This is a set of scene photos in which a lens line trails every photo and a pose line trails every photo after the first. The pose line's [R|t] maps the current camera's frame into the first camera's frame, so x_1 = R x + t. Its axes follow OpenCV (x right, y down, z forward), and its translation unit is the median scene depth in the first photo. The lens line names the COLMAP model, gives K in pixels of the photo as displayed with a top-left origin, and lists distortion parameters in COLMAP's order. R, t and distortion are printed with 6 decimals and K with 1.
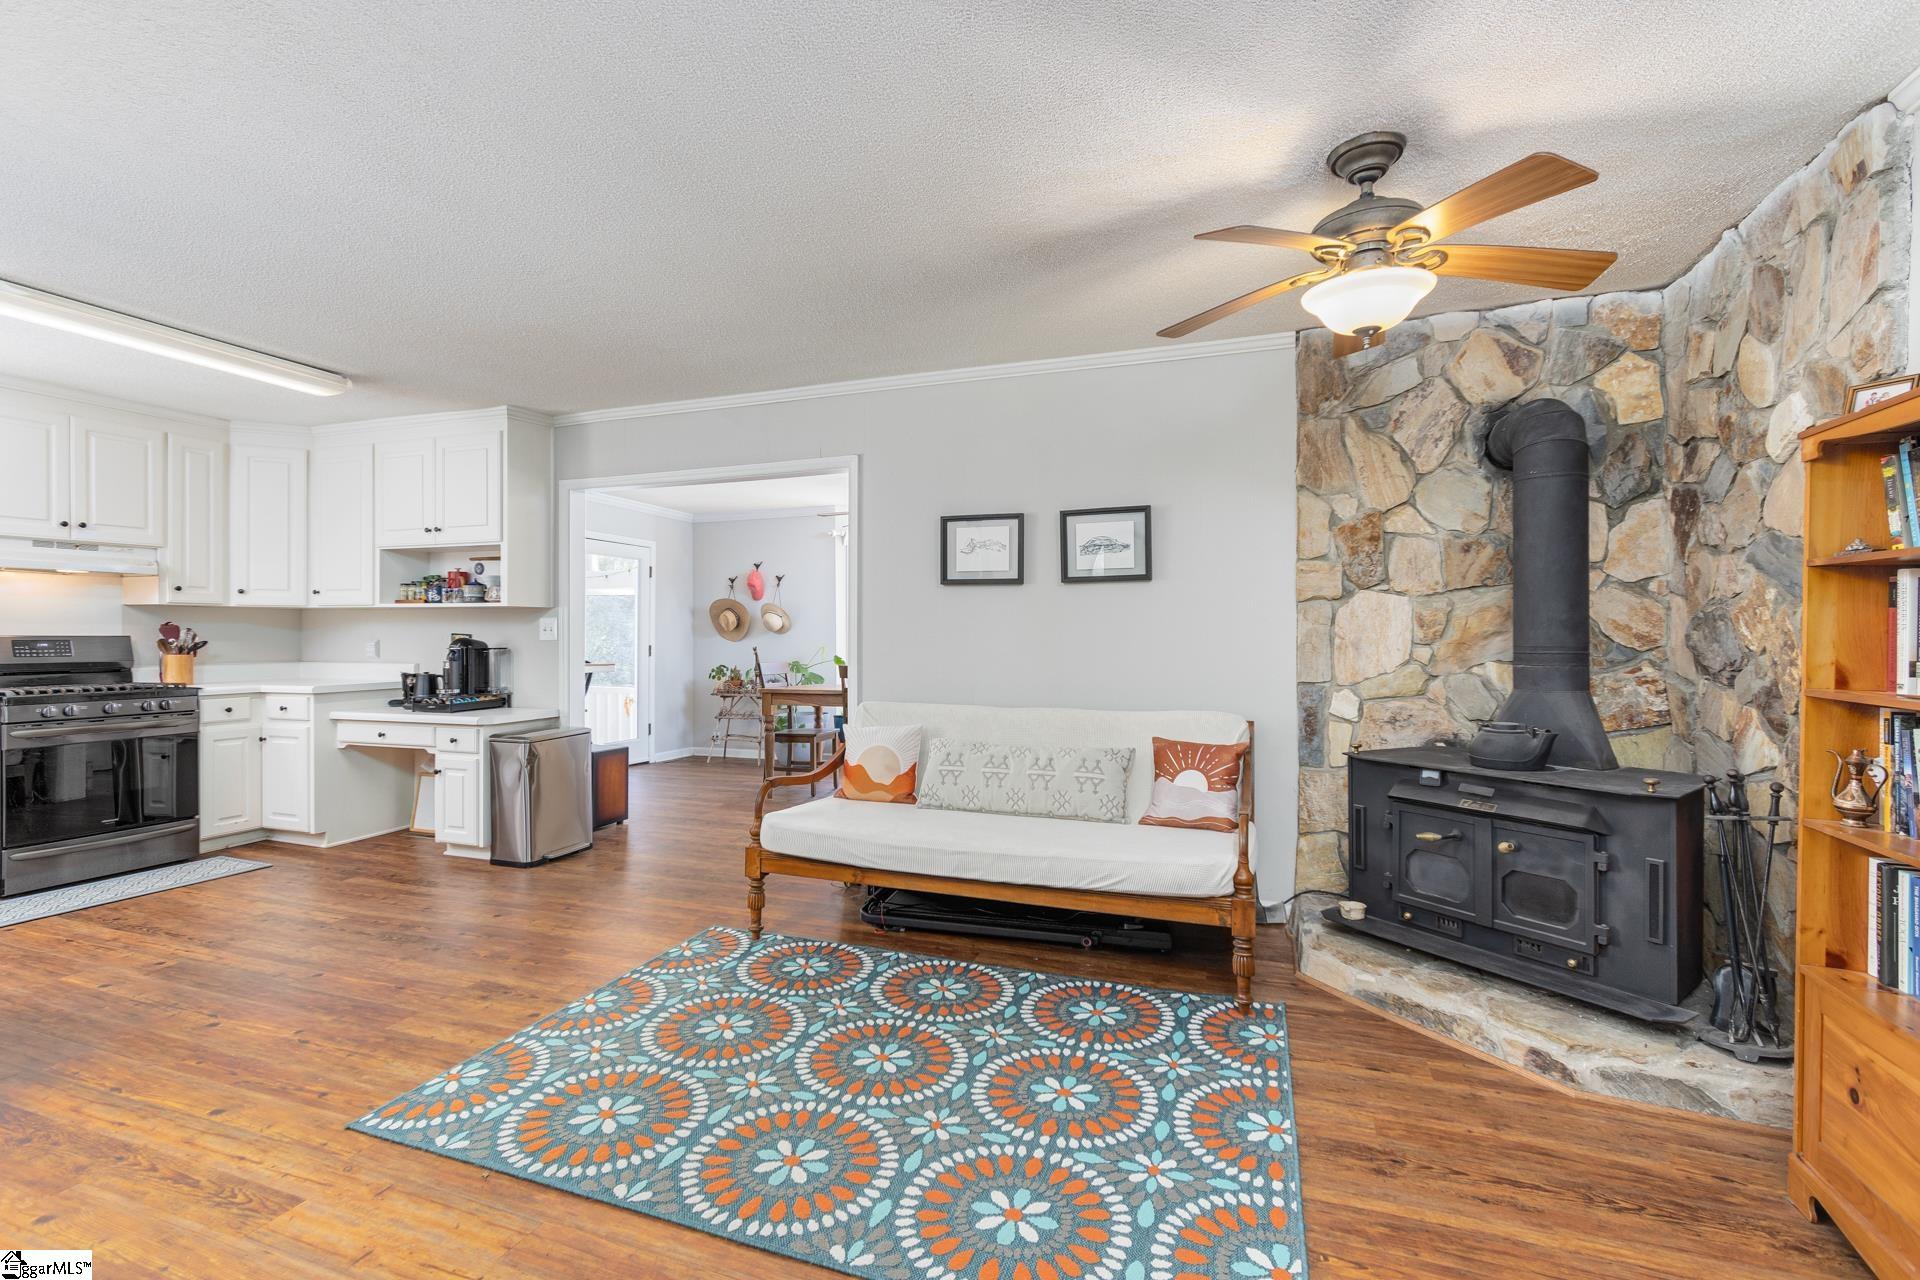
lens RADIAL K [[863.9, 0, 921.3], [0, 863.9, 617.3], [0, 0, 1]] dist [0.000486, -0.001119]
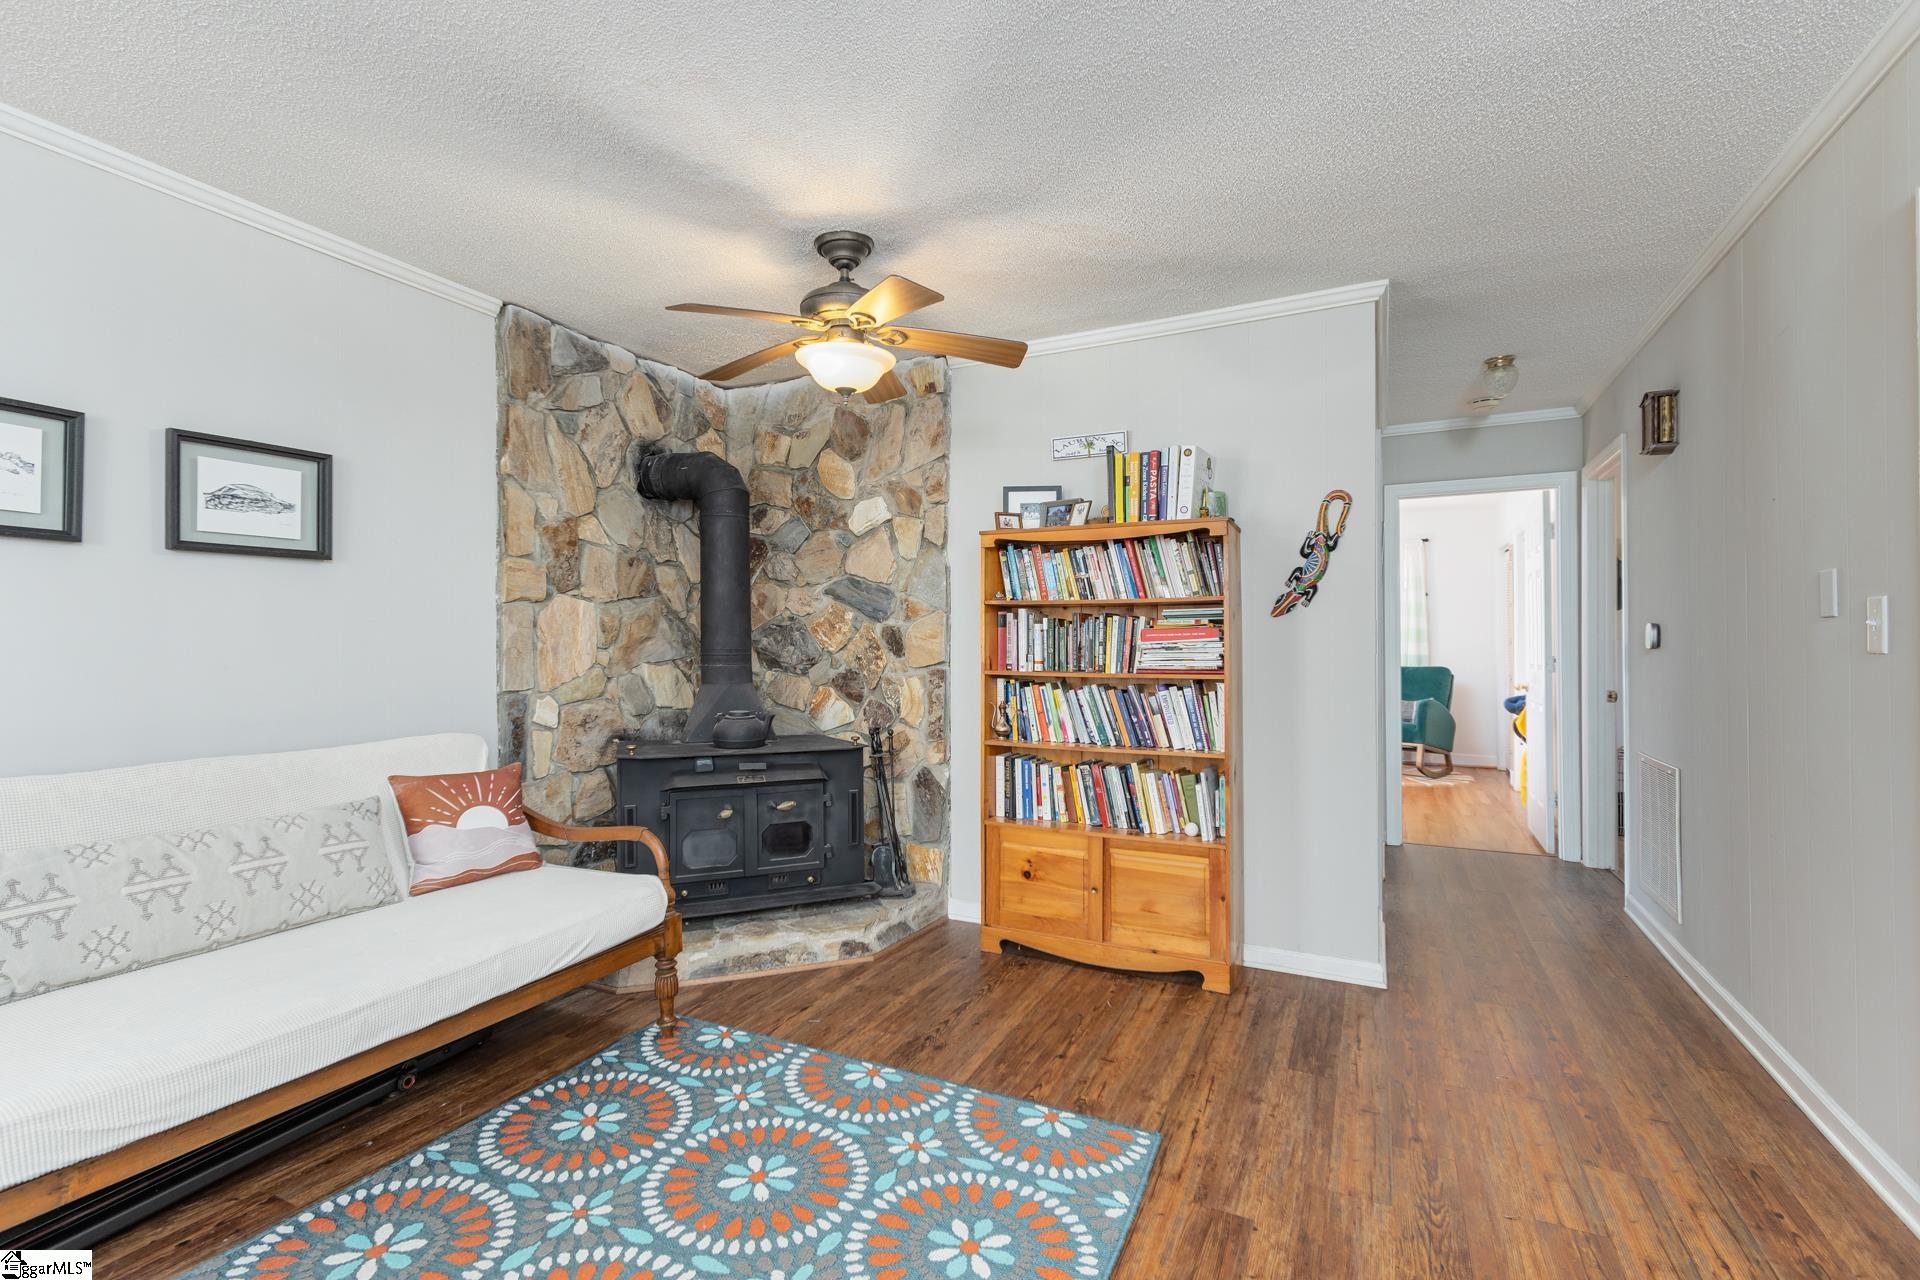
lens RADIAL K [[843.3, 0, 968.2], [0, 843.3, 617.8], [0, 0, 1]] dist [0.002652, -0.000080]
pose [[0.096966, 0.030466, 0.994821, -0.525842], [-0.023852, 0.999315, -0.028278, 0.015514], [-0.995002, -0.020986, 0.097626, 0.580207]]
